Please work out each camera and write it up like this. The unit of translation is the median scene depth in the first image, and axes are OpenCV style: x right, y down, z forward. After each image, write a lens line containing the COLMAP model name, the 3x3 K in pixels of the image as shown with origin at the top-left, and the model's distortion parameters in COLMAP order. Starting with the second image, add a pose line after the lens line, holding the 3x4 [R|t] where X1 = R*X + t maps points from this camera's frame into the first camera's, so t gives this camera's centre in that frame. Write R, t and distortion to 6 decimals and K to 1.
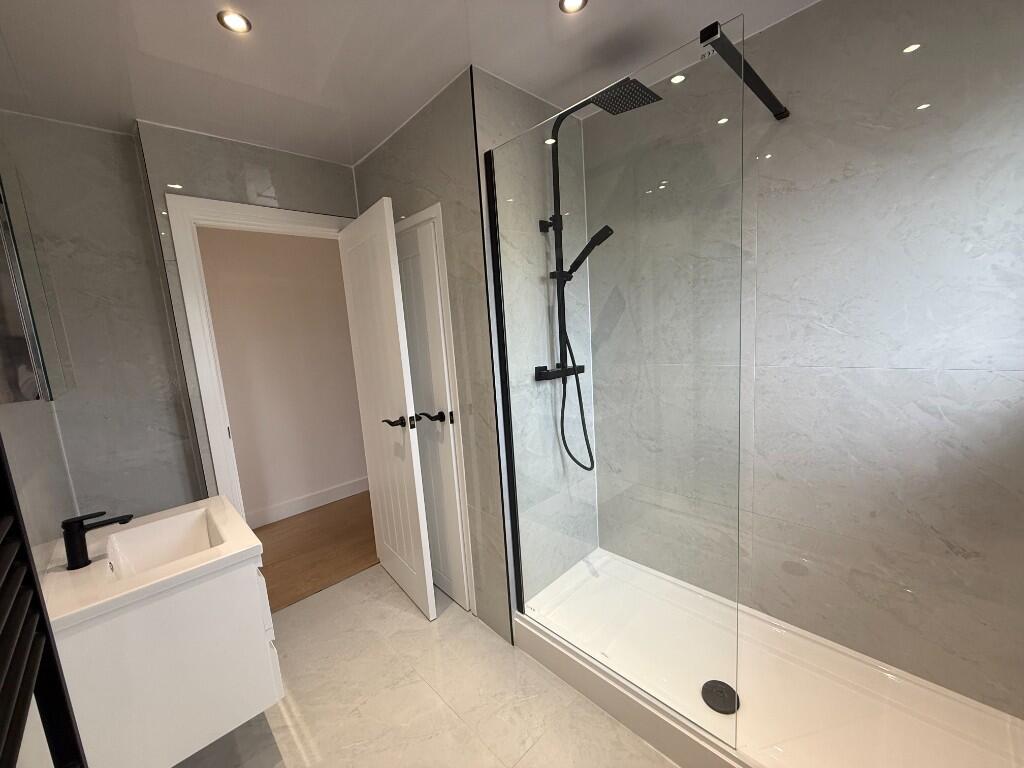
lens RADIAL K [[408.2, 0, 512.0], [0, 408.2, 384.0], [0, 0, 1]] dist [0.000282, 0.000063]
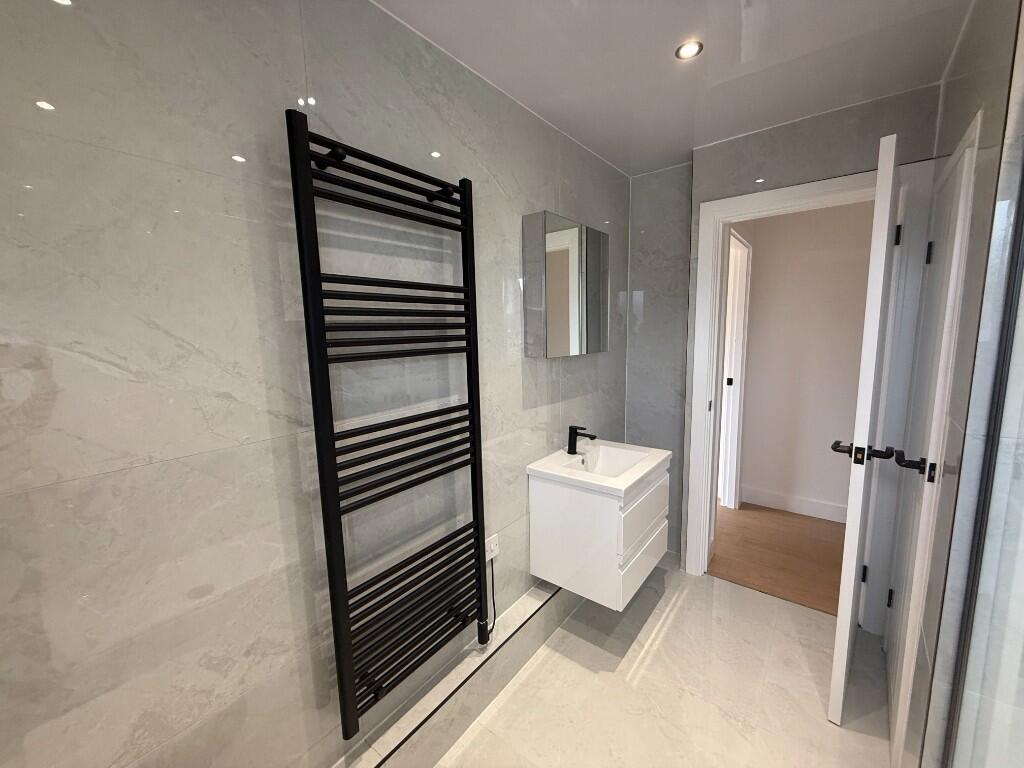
lens RADIAL K [[408.2, 0, 512.0], [0, 408.2, 384.0], [0, 0, 1]] dist [0.000282, 0.000063]
pose [[0.138793, 0.197881, -0.970350, 0.418038], [-0.128318, 0.975167, 0.180509, -0.097581], [0.981973, 0.099460, 0.160738, 0.331670]]
